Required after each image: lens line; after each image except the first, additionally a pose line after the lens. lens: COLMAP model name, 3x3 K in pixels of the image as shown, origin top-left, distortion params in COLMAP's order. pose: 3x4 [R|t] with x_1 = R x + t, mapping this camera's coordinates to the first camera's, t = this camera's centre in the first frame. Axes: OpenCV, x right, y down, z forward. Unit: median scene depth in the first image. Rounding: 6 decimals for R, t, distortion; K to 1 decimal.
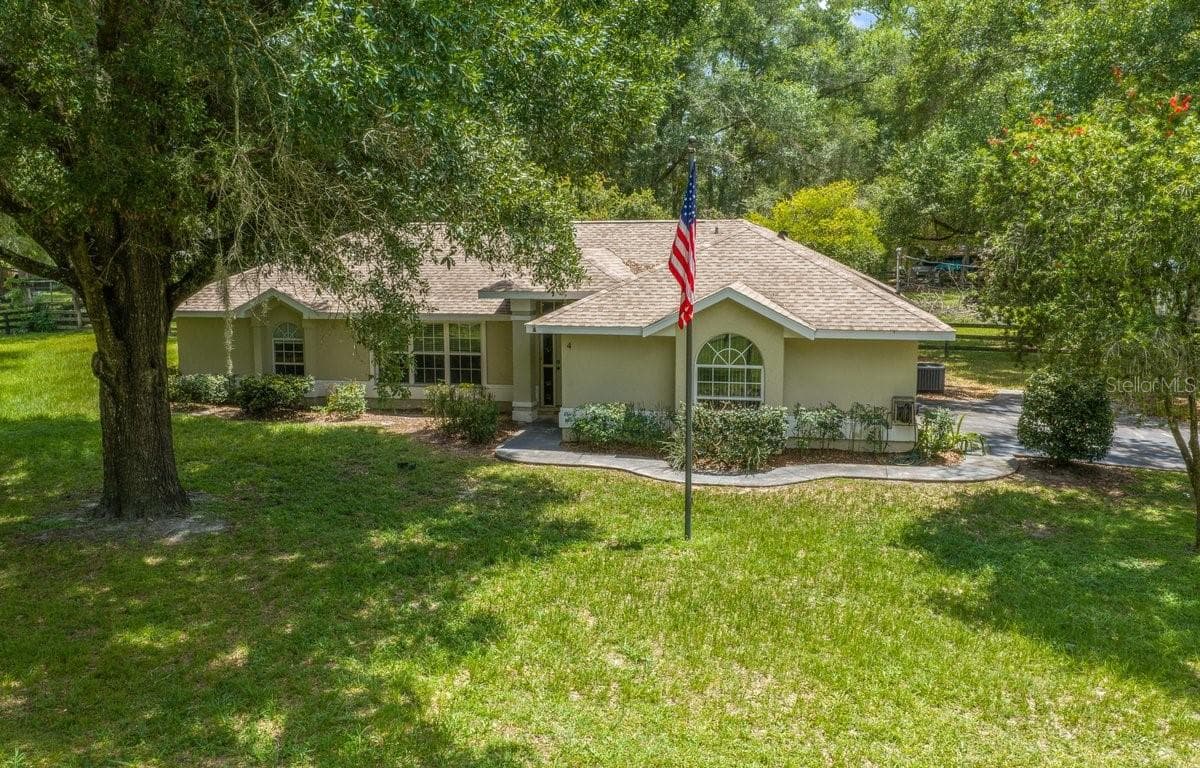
lens RADIAL K [[994.5, 0, 600.0], [0, 994.5, 384.0], [0, 0, 1]] dist [0.011954, 0.000385]
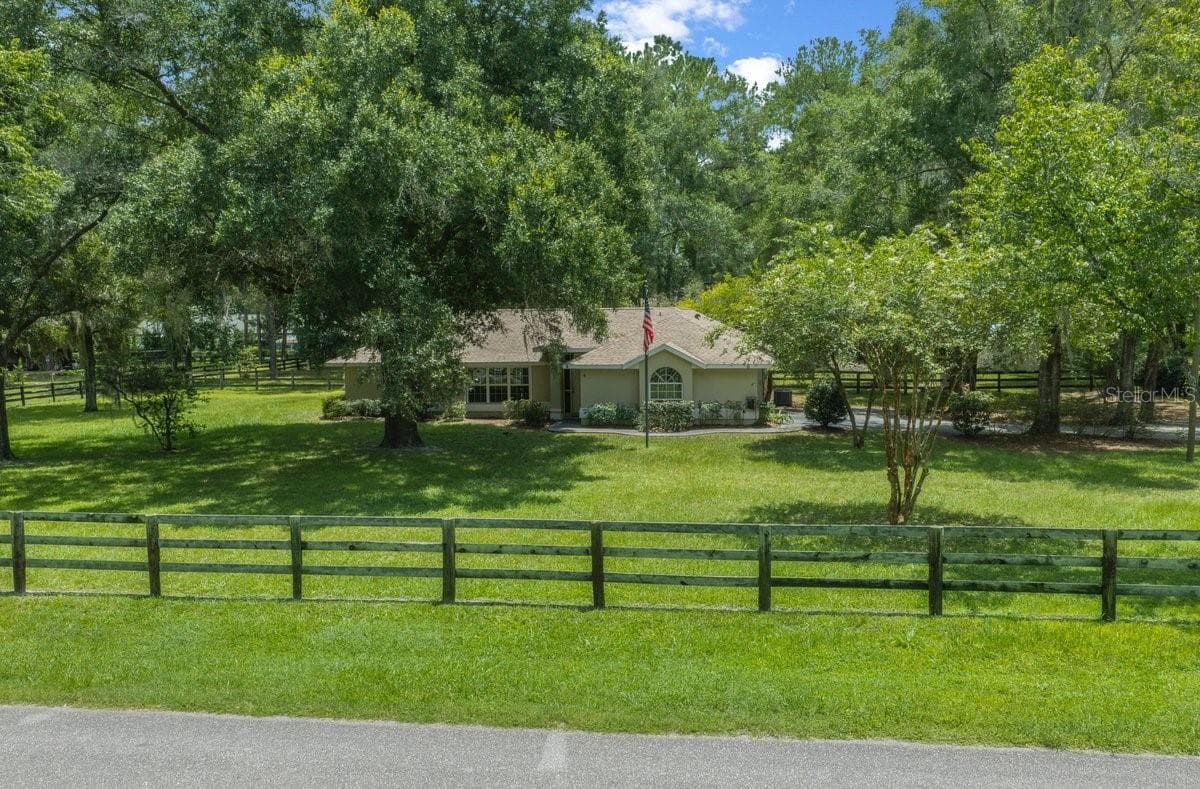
lens RADIAL K [[1052.2, 0, 622.4], [0, 1052.2, 395.3], [0, 0, 1]] dist [0.000322, -0.002450]
pose [[0.997516, -0.013463, 0.069146, -0.107073], [0.017832, 0.997857, -0.062950, 0.140818], [-0.068151, 0.064026, 0.995618, -1.126931]]
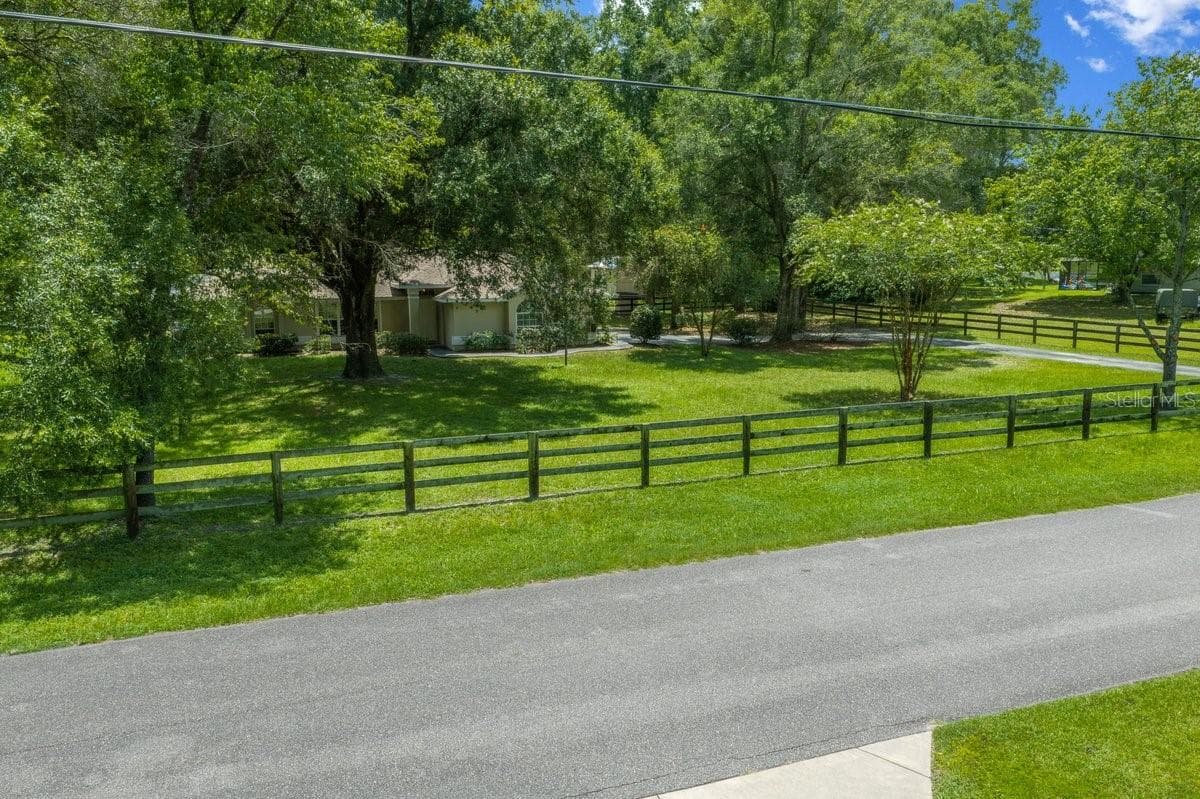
lens RADIAL K [[966.8, 0, 600.6], [0, 966.8, 385.6], [0, 0, 1]] dist [0.001967, -0.004150]
pose [[0.830296, -0.079441, 0.551632, -1.042051], [0.076074, 0.996680, 0.029030, 0.104491], [-0.552107, 0.017861, 0.833582, -1.052064]]
